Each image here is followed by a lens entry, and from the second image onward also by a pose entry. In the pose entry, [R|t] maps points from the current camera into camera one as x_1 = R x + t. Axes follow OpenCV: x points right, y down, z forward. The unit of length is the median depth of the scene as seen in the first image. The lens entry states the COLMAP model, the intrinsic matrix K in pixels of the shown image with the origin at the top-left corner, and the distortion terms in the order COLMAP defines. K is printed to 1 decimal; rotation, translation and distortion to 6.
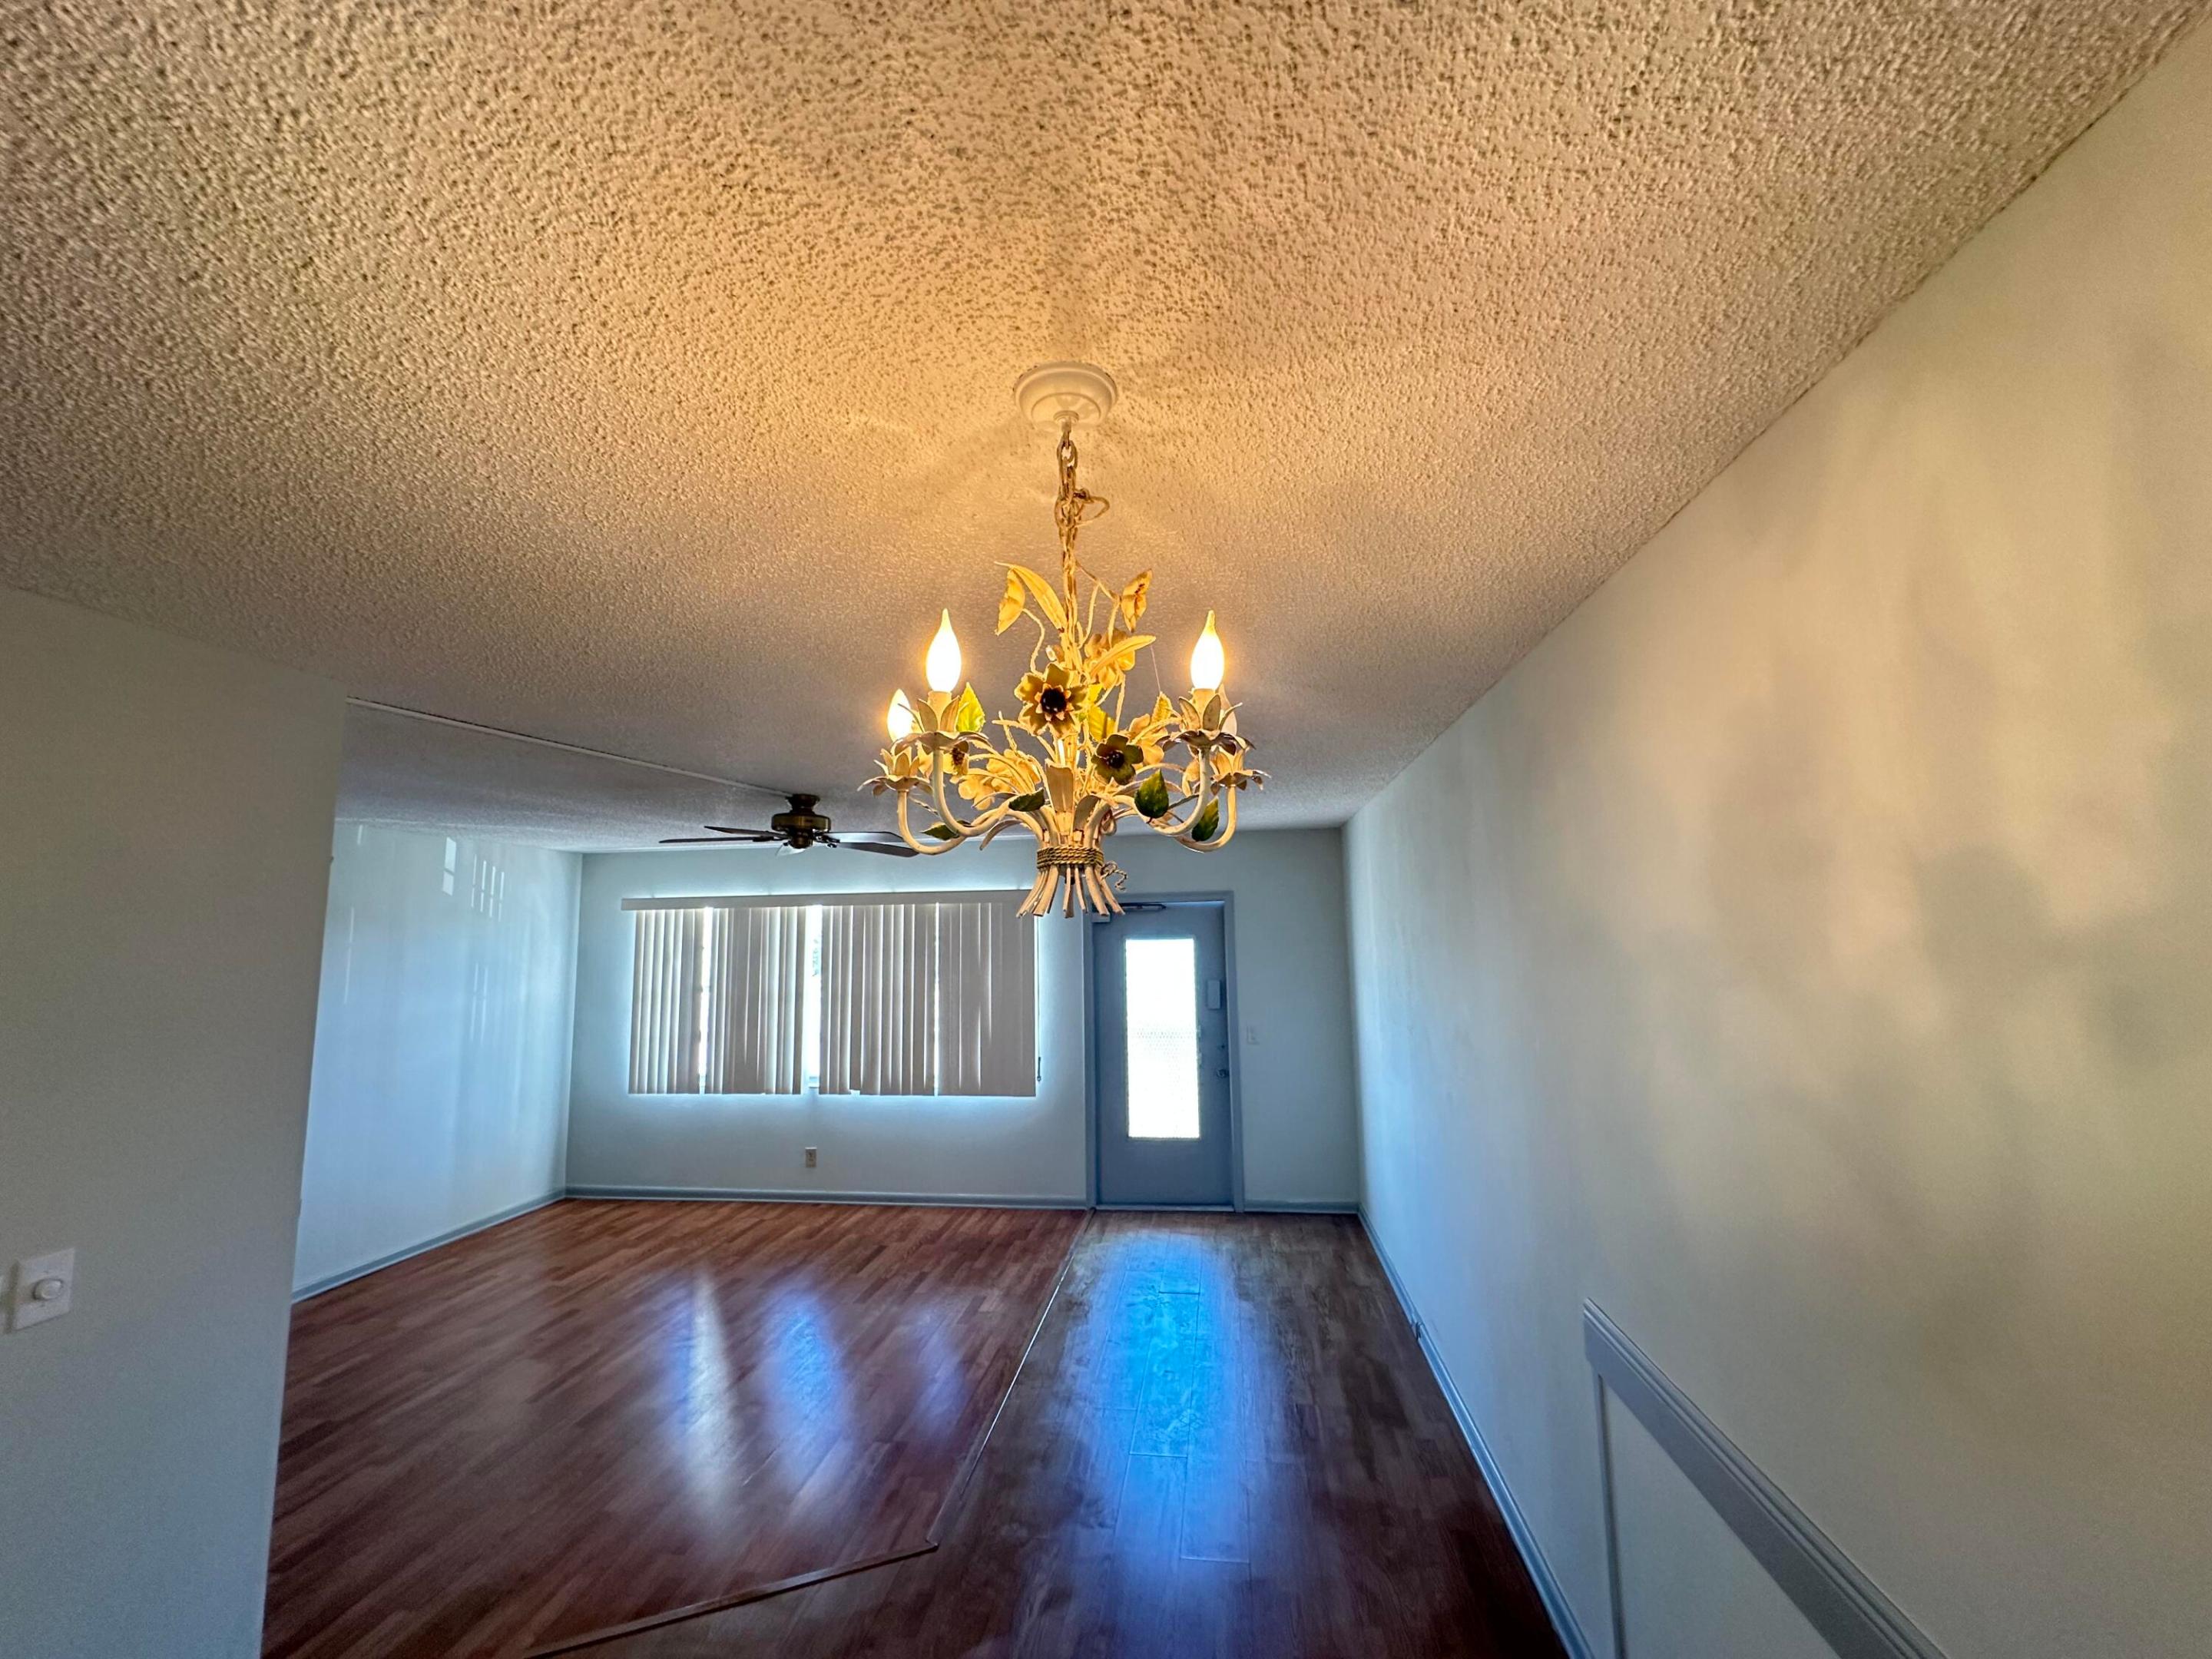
lens RADIAL K [[889.8, 0, 1109.5], [0, 889.8, 829.6], [0, 0, 1]] dist [-0.001866, 0.000820]
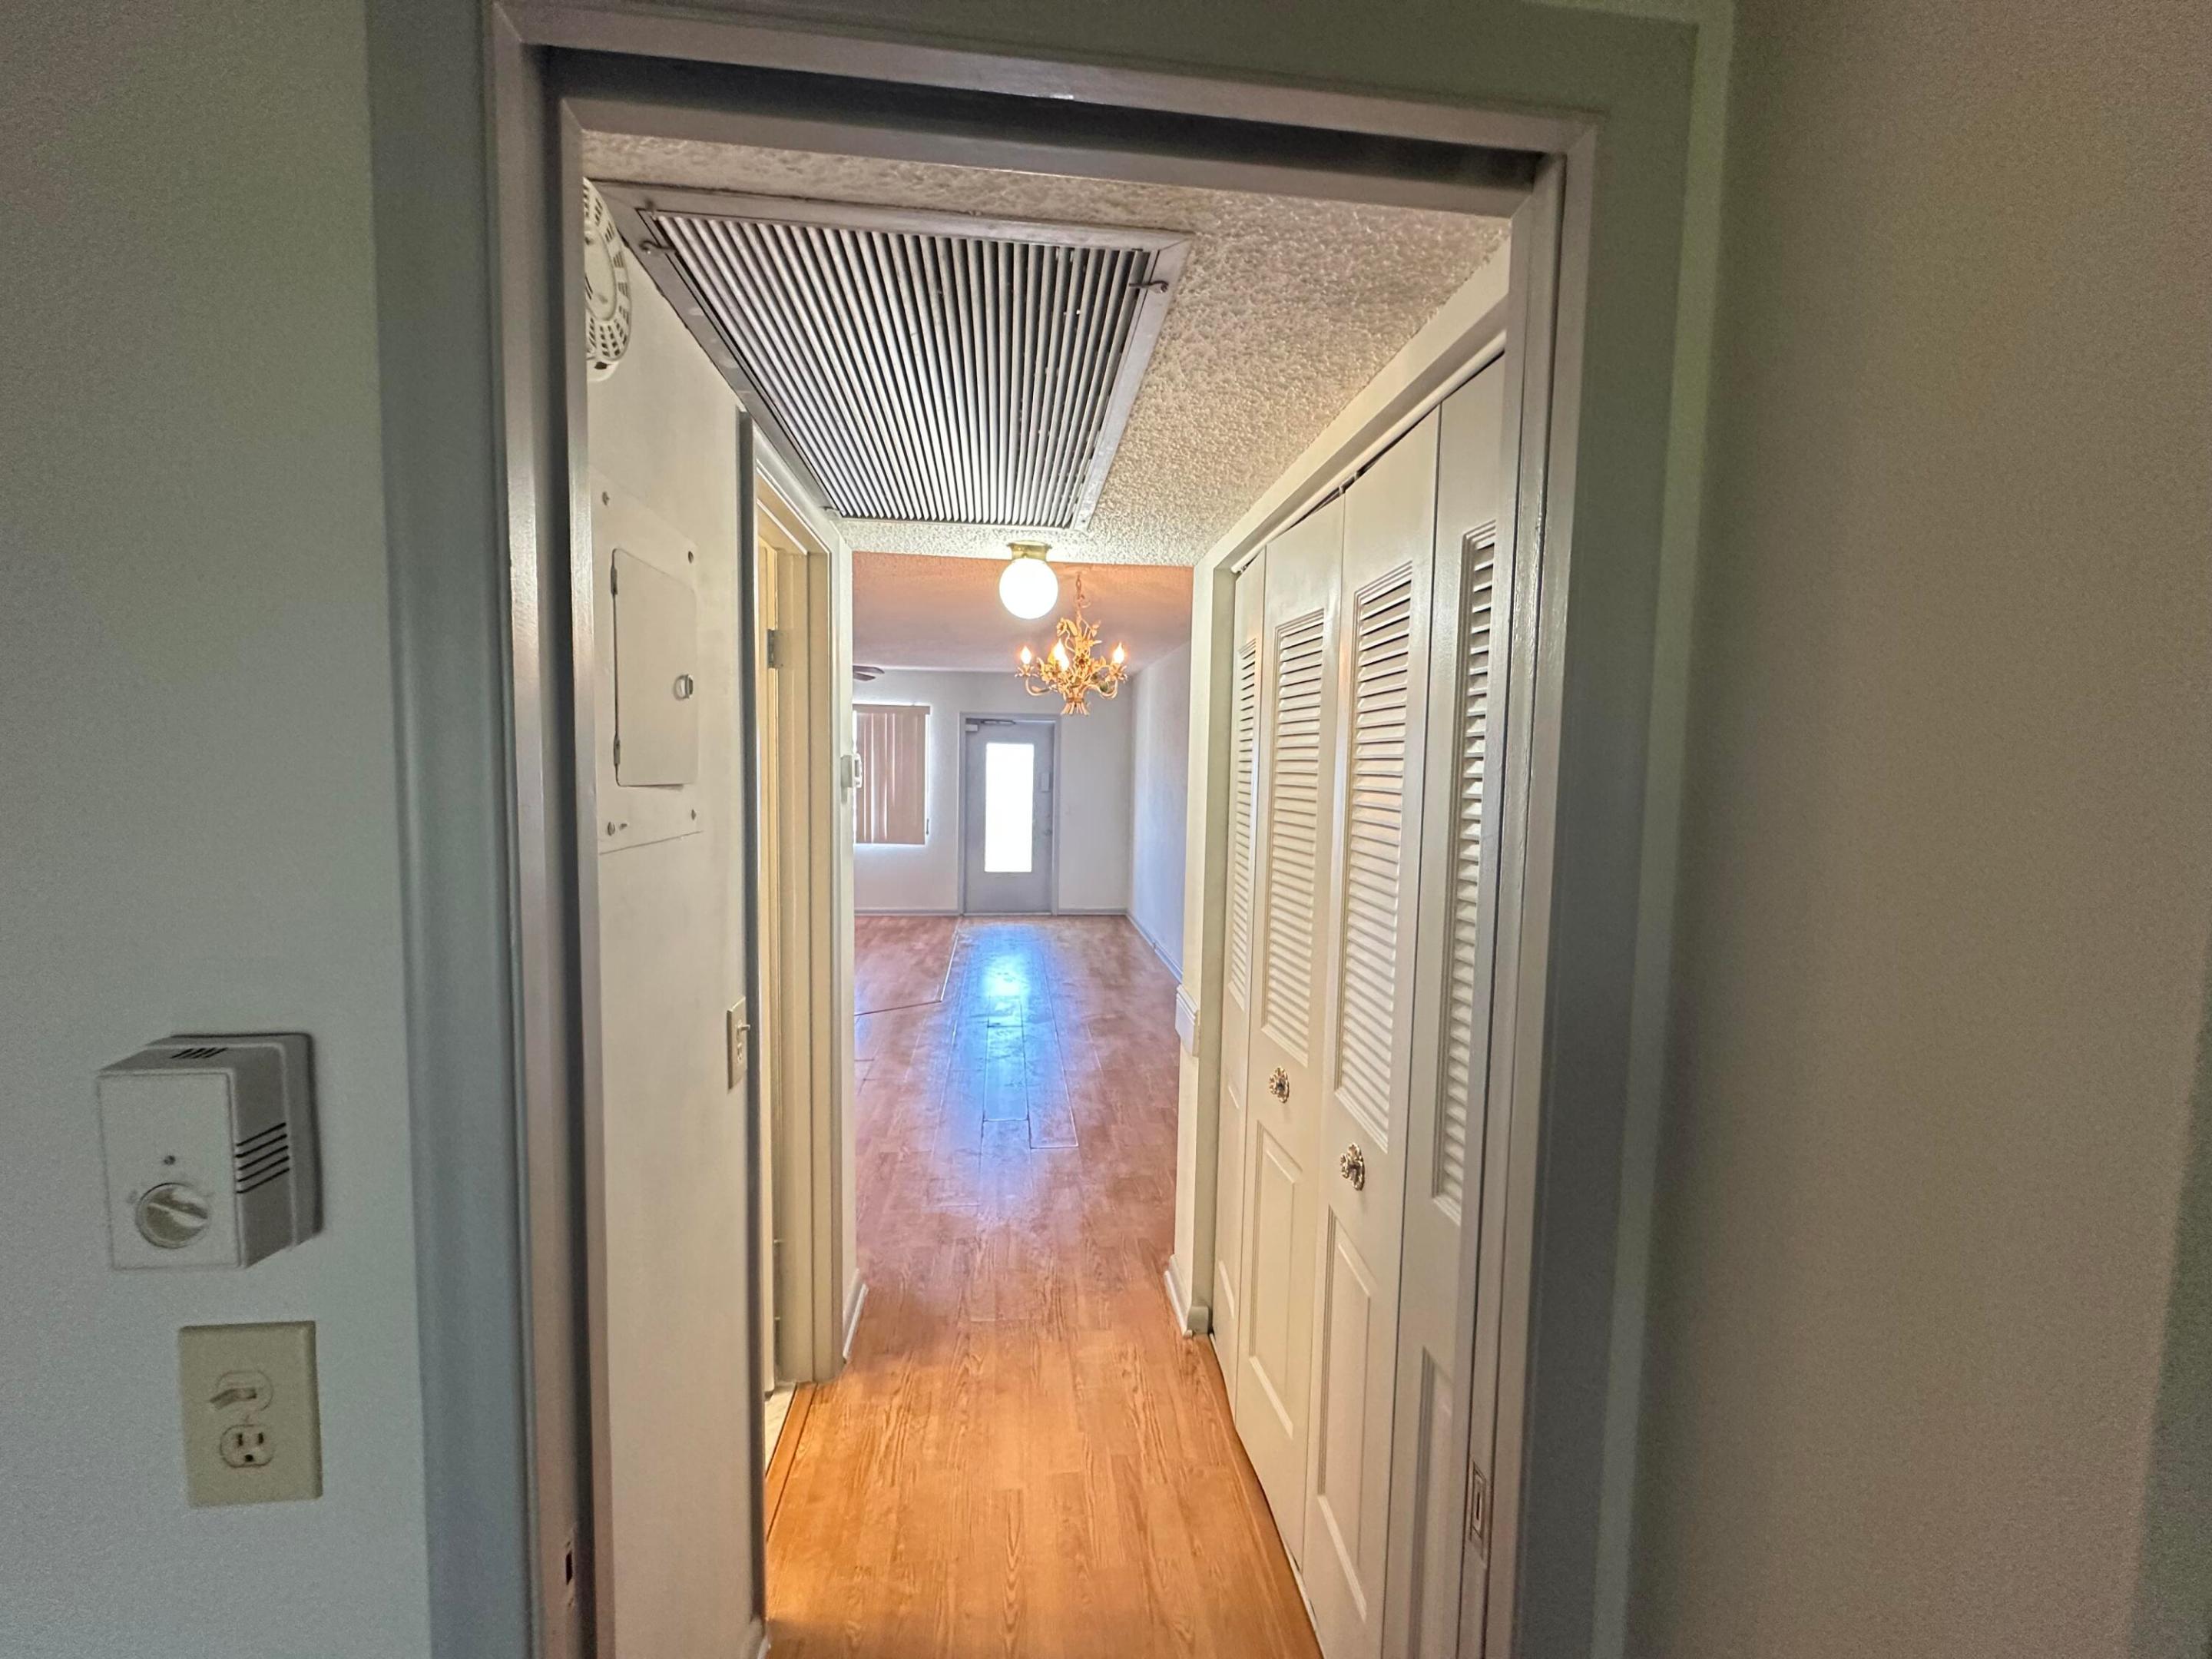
lens RADIAL K [[889.8, 0, 1107.6], [0, 889.8, 841.6], [0, 0, 1]] dist [-0.001866, 0.000820]
pose [[0.969458, 0.019386, 0.244491, -0.214504], [-0.069334, 0.977871, 0.197387, -0.033830], [-0.235254, -0.208310, 0.949348, -0.711889]]
